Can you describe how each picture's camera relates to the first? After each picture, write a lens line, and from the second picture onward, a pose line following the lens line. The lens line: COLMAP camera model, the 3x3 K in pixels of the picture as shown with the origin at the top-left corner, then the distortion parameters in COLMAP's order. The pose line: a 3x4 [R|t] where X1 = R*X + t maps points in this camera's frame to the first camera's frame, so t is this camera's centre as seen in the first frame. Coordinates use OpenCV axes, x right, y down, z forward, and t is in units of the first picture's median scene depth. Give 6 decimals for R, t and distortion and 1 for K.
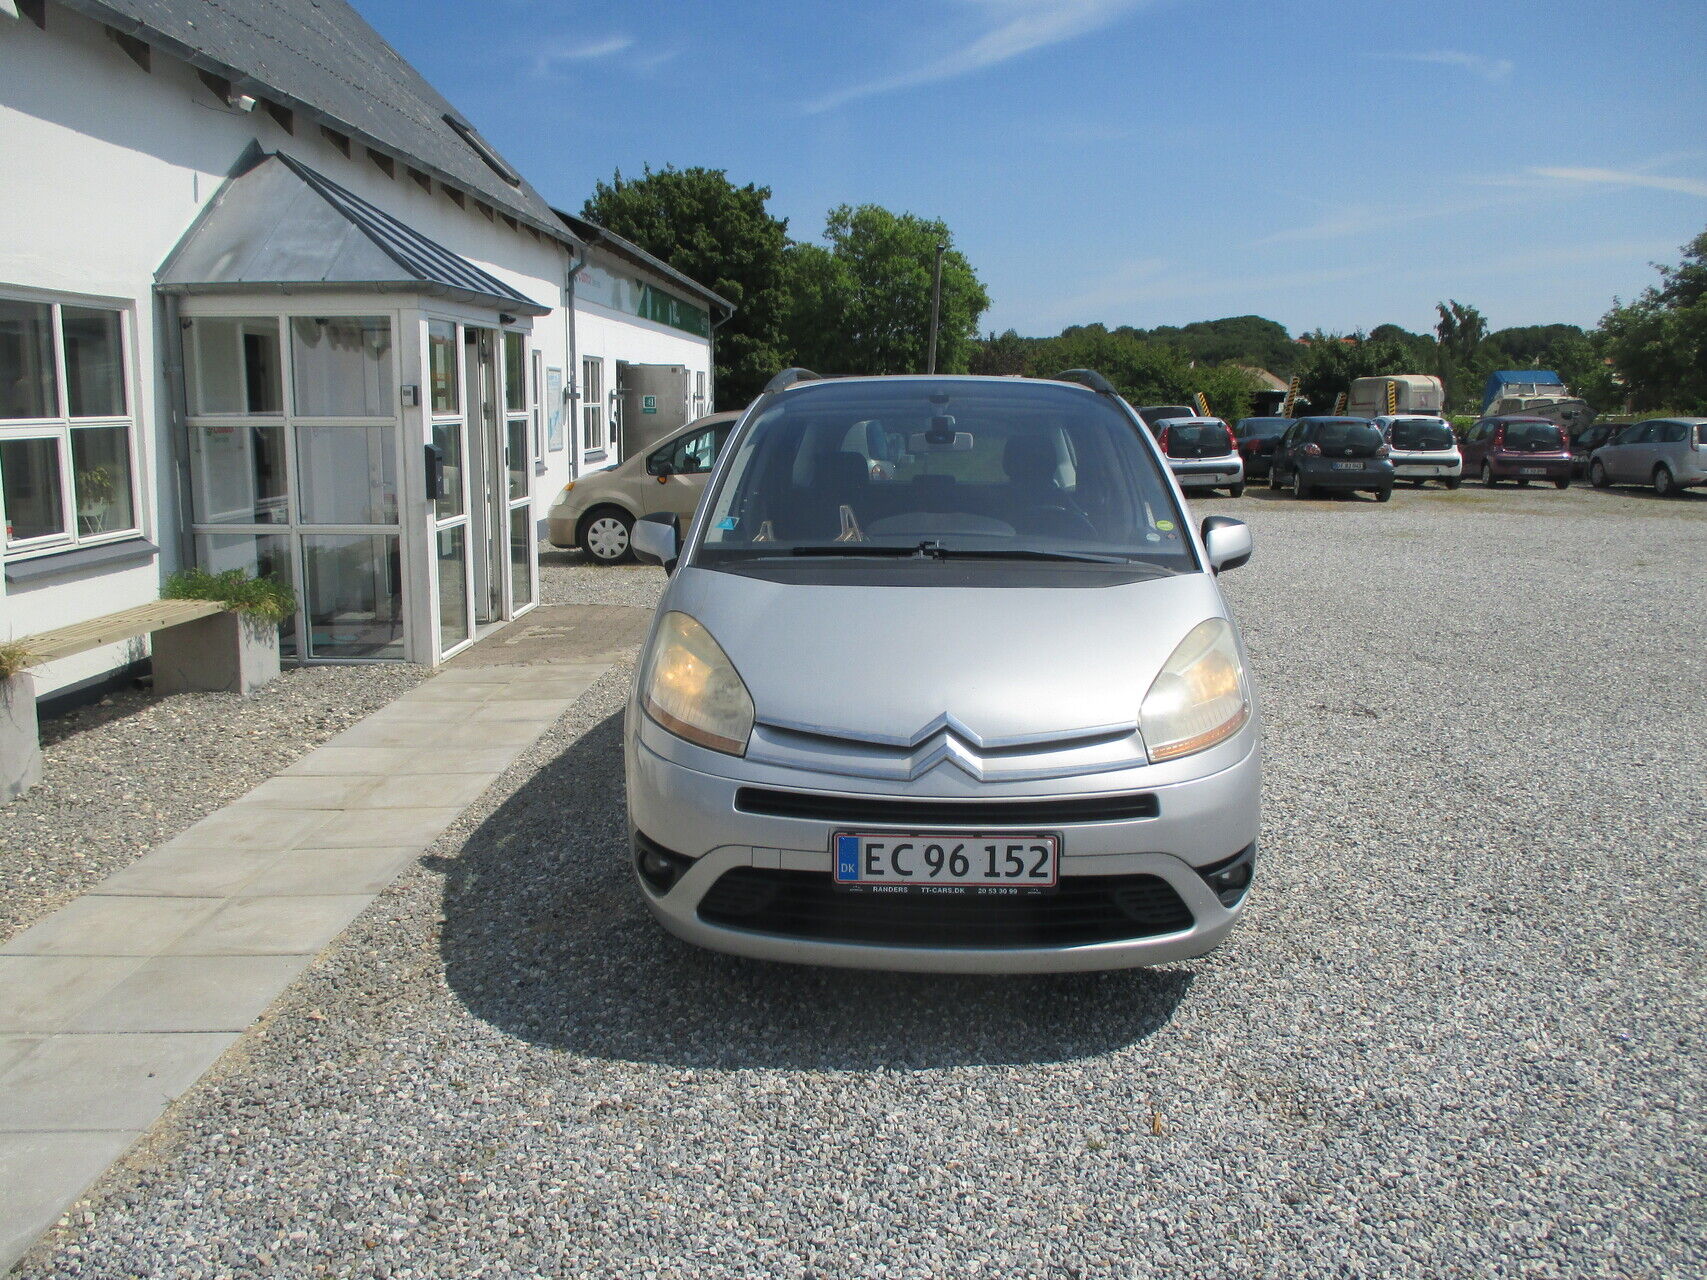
lens RADIAL K [[1406.5, 0, 816.0], [0, 1406.5, 644.7], [0, 0, 1]] dist [0.002230, 0.004202]
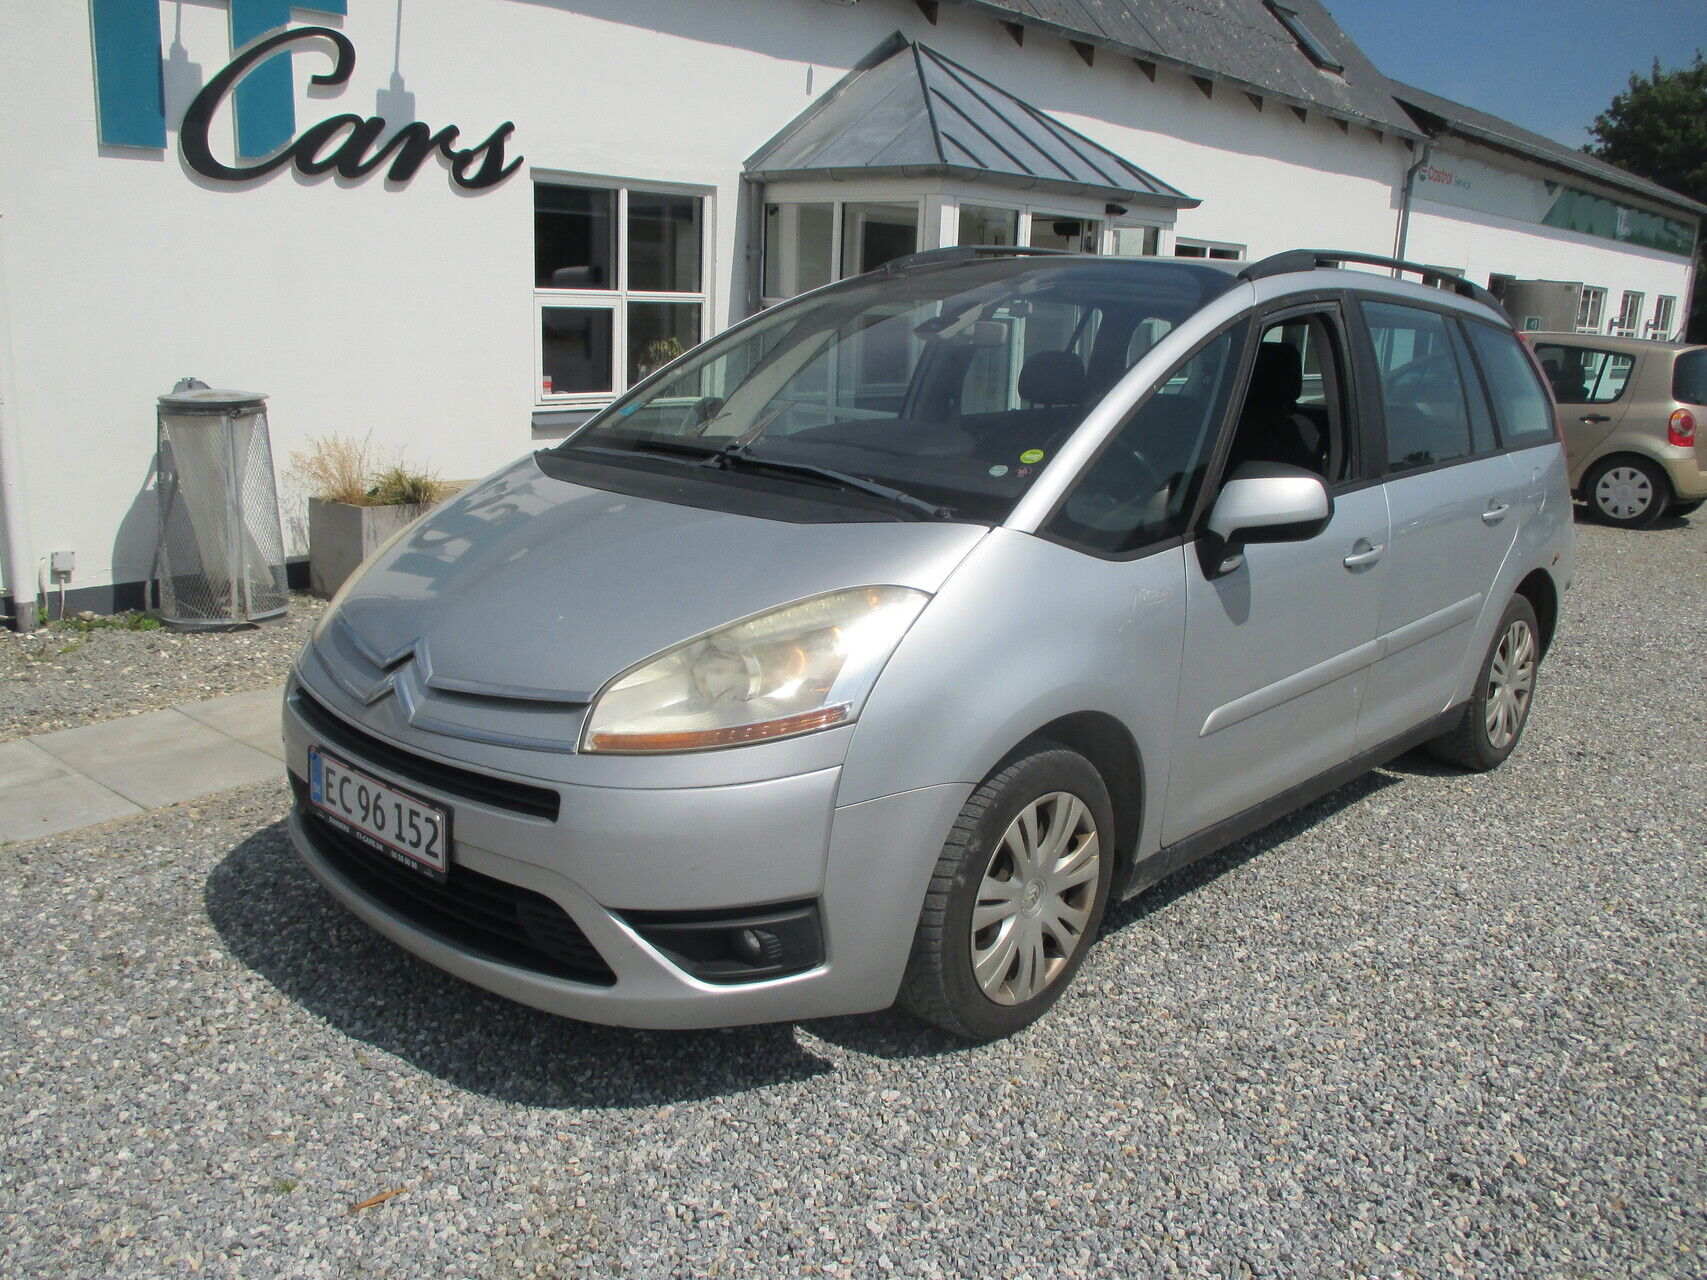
lens RADIAL K [[1424.7, 0, 849.0], [0, 1424.7, 630.4], [0, 0, 1]] dist [-0.036532, -0.003237]
pose [[0.780741, 0.178629, -0.598778, 0.343835], [-0.150332, 0.983818, 0.097478, -0.032541], [0.606501, 0.013910, 0.794961, 0.213238]]
